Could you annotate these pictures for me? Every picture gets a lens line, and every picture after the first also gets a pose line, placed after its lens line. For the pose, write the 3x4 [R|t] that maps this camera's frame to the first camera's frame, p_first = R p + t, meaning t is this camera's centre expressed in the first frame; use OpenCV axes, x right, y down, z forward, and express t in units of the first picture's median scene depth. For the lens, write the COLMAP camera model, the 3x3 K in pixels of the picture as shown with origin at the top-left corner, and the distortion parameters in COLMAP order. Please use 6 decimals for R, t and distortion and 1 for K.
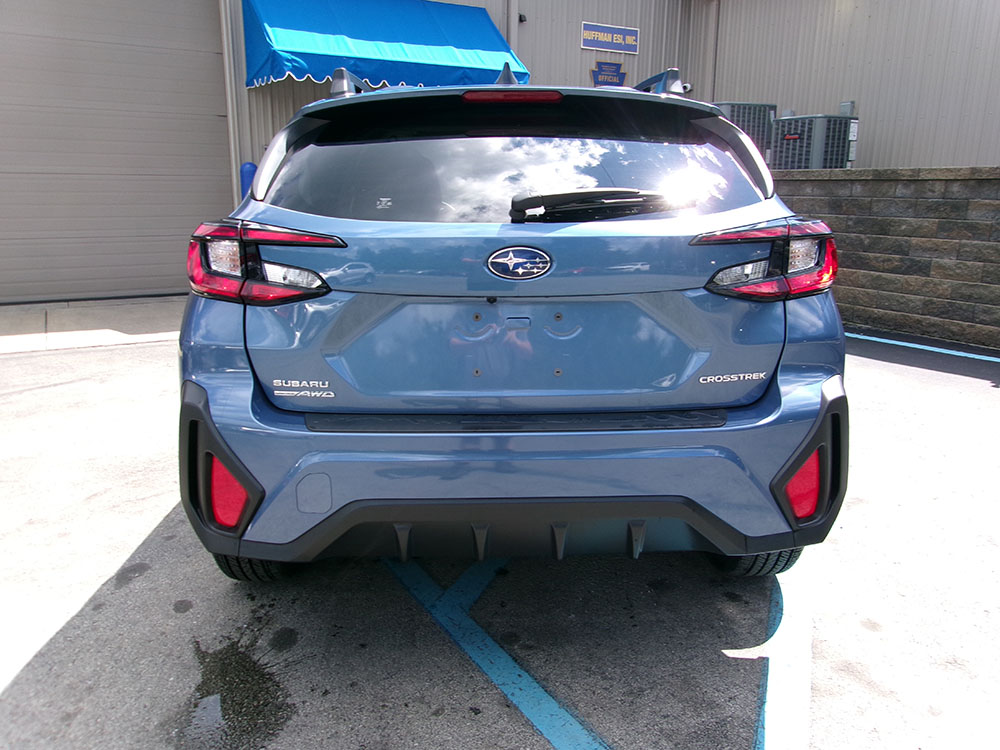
lens RADIAL K [[762.9, 0, 480.5], [0, 762.9, 377.3], [0, 0, 1]] dist [0.004033, 0.000399]
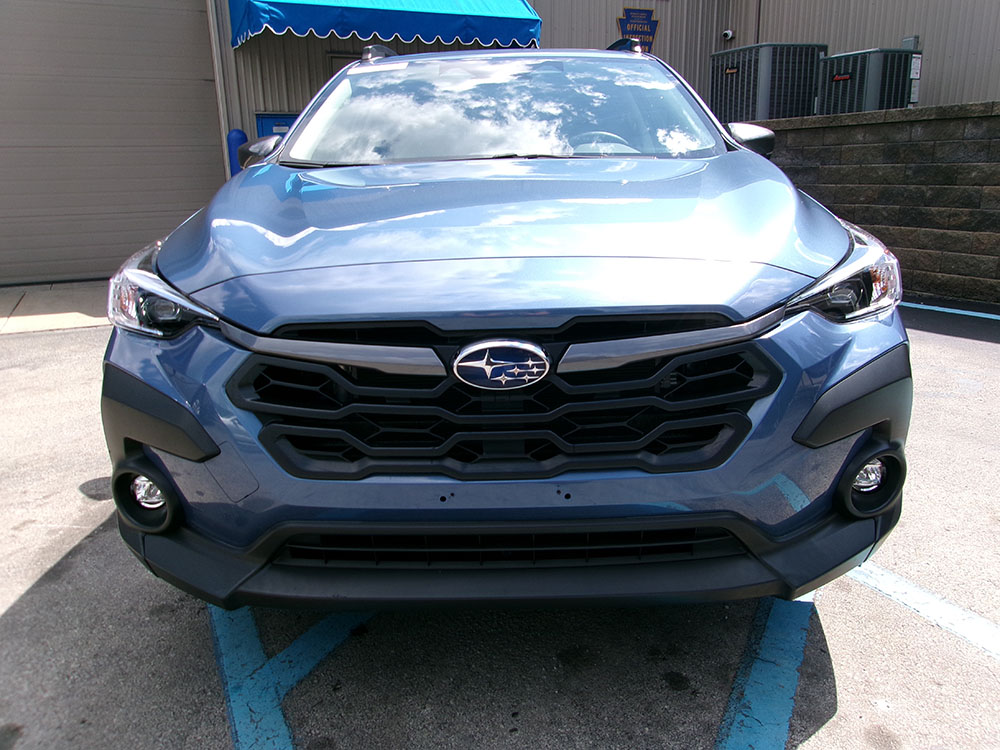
lens RADIAL K [[762.9, 0, 480.5], [0, 762.9, 377.3], [0, 0, 1]] dist [0.004033, 0.000399]
pose [[0.996909, -0.008659, -0.078087, 0.072174], [0.010521, 0.999669, 0.023476, 0.000575], [0.077858, -0.024225, 0.996670, 0.108466]]
